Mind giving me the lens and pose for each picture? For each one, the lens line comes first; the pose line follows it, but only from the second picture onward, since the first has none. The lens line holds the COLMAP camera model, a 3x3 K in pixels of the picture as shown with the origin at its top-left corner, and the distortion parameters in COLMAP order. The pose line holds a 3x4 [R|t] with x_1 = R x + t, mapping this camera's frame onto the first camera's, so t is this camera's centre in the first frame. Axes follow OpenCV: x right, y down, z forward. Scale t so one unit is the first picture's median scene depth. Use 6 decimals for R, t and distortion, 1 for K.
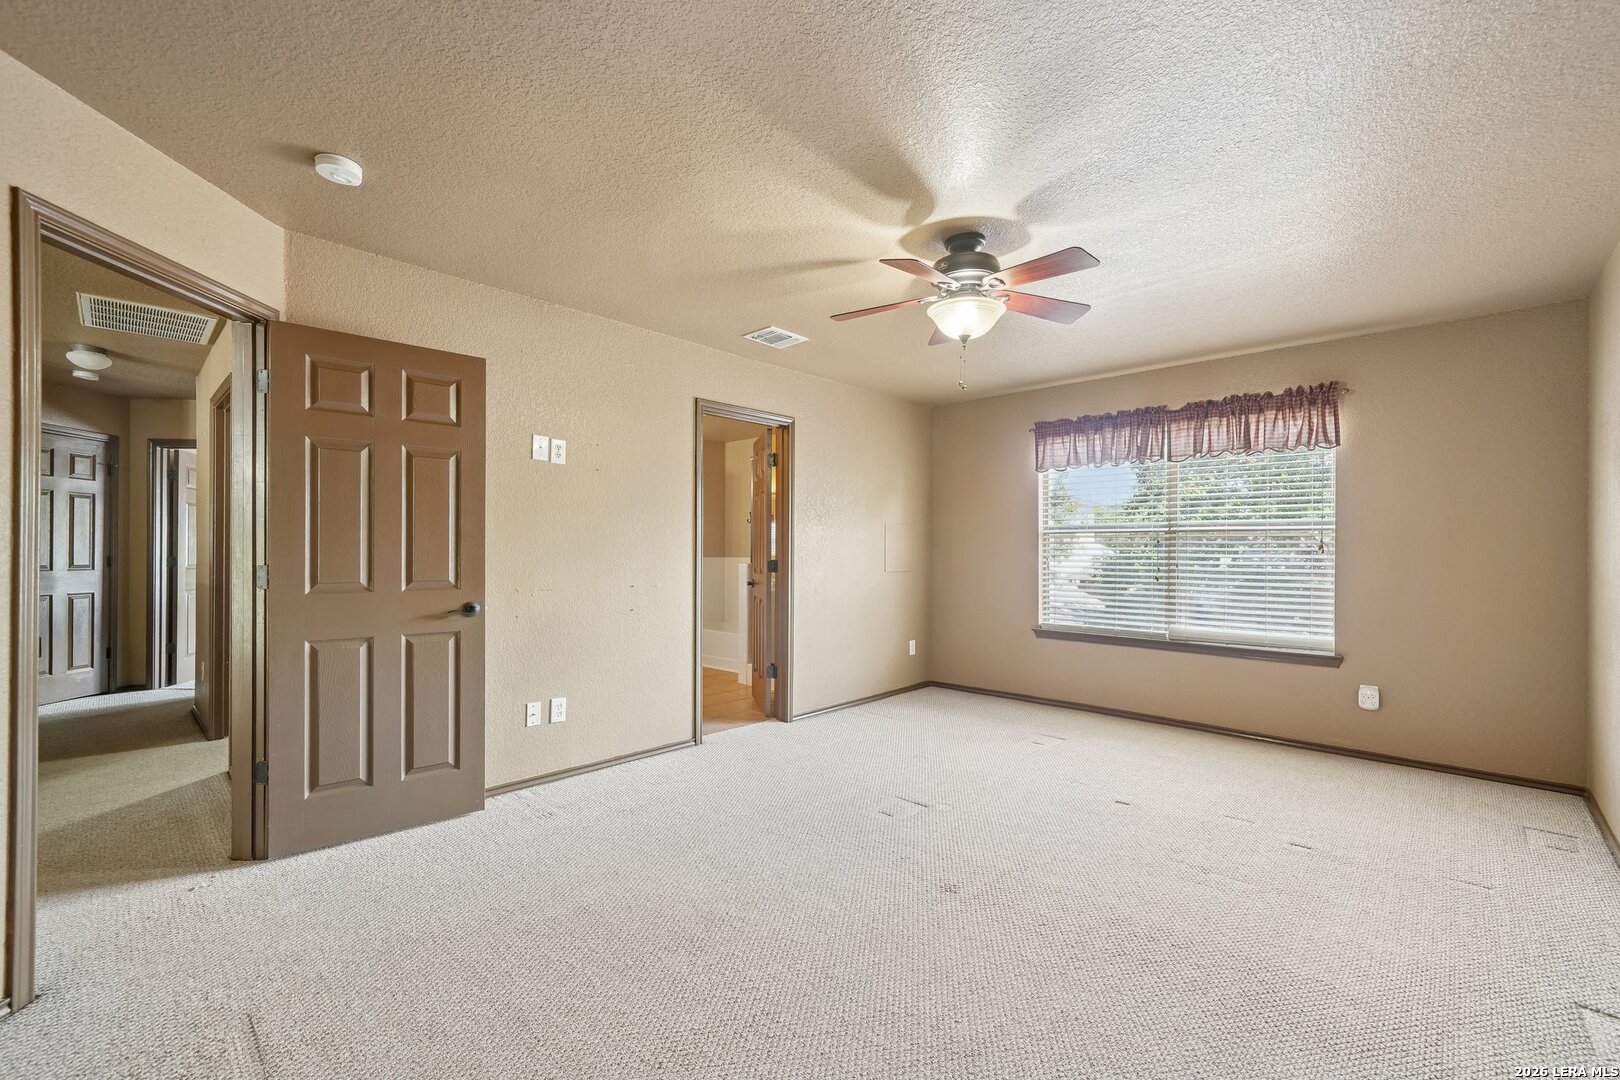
lens RADIAL K [[681.9, 0, 812.1], [0, 681.9, 547.9], [0, 0, 1]] dist [-0.000303, 0.000443]
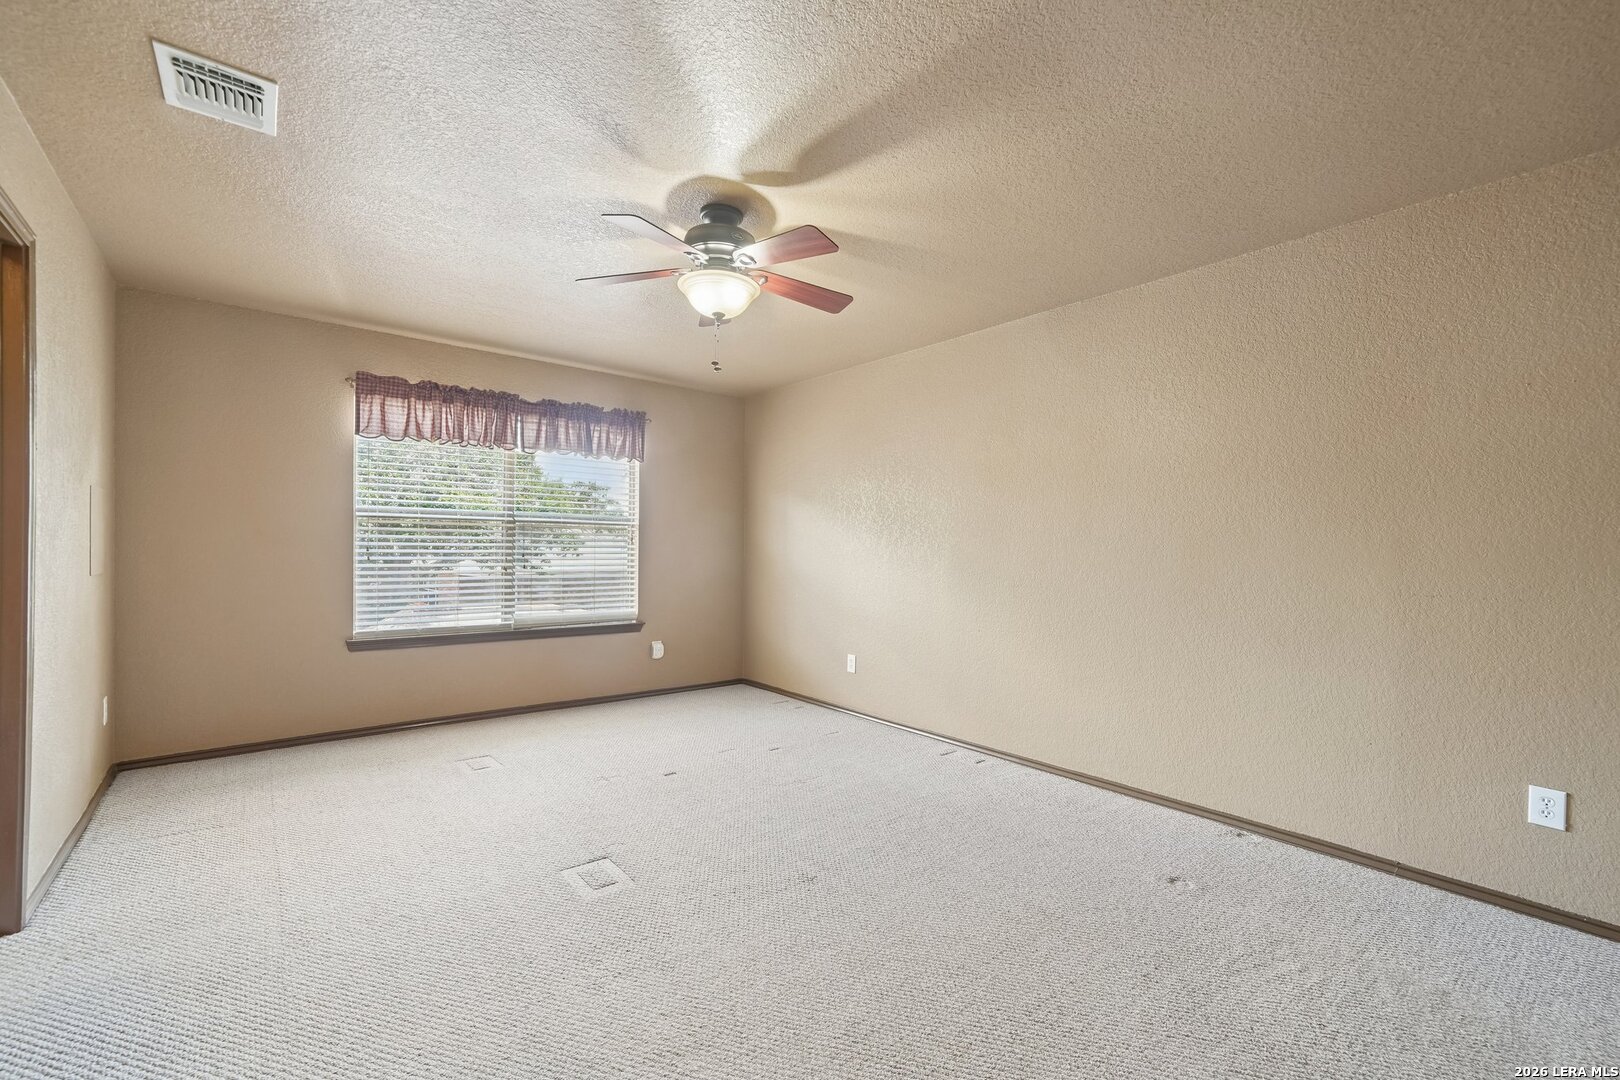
lens RADIAL K [[681.9, 0, 800.1], [0, 681.9, 547.4], [0, 0, 1]] dist [-0.000303, 0.000443]
pose [[0.123321, -0.005525, 0.992351, -0.439869], [-0.015865, 0.999846, 0.007538, -0.000100], [-0.992240, -0.016673, 0.123215, 0.487662]]
